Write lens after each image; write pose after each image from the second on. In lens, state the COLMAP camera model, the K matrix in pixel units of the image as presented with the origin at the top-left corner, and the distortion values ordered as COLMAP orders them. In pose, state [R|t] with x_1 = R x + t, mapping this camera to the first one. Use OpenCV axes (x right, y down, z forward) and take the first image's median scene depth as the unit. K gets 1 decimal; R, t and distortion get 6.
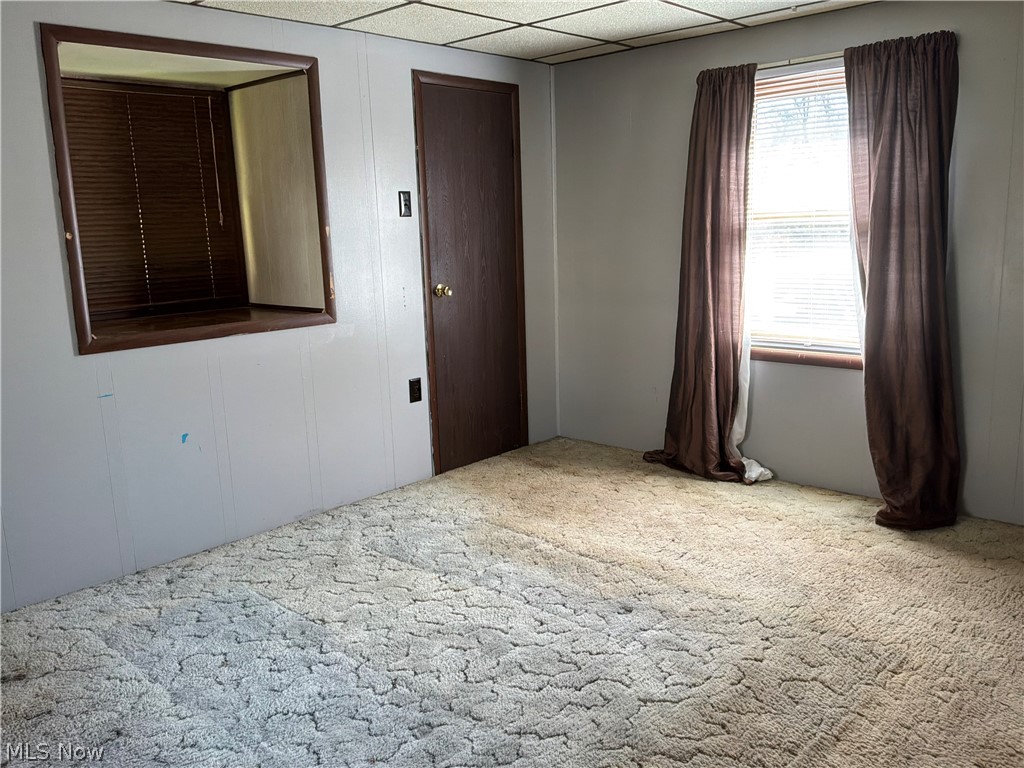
lens RADIAL K [[843.9, 0, 512.0], [0, 843.9, 384.0], [0, 0, 1]] dist [0.114589, -0.204744]
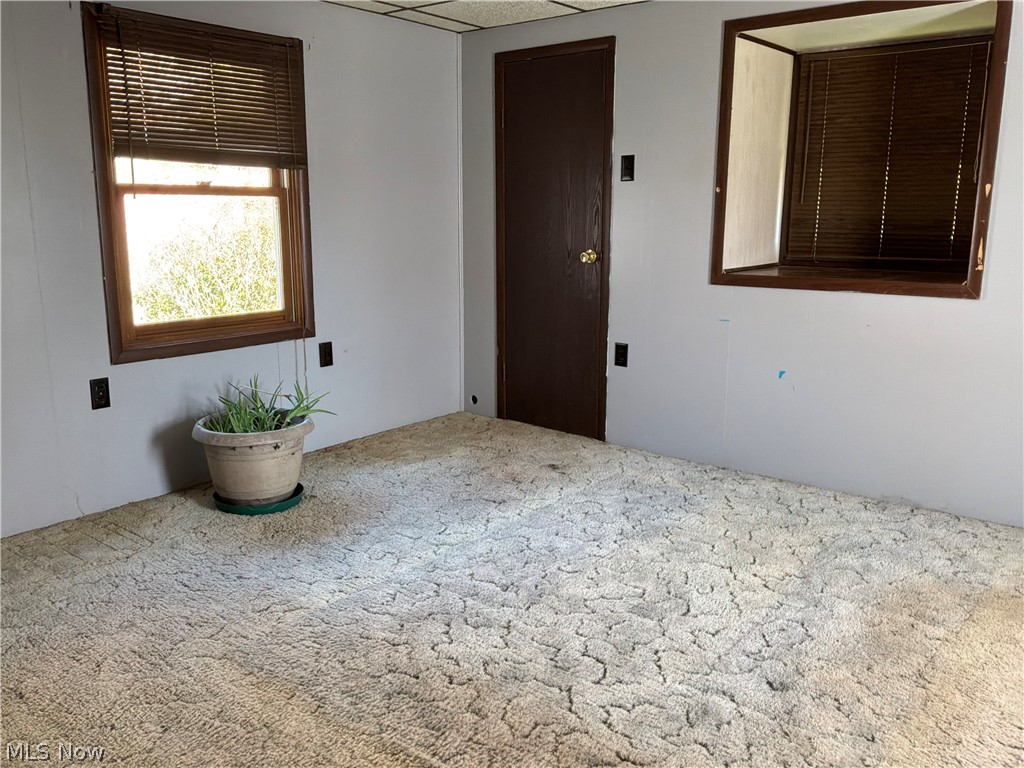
lens RADIAL K [[843.9, 0, 512.0], [0, 843.9, 384.0], [0, 0, 1]] dist [0.114589, -0.204744]
pose [[0.076040, 0.237769, -0.968341, 0.711955], [-0.190728, 0.956689, 0.219931, -0.108651], [0.978693, 0.167966, 0.118096, 0.555471]]
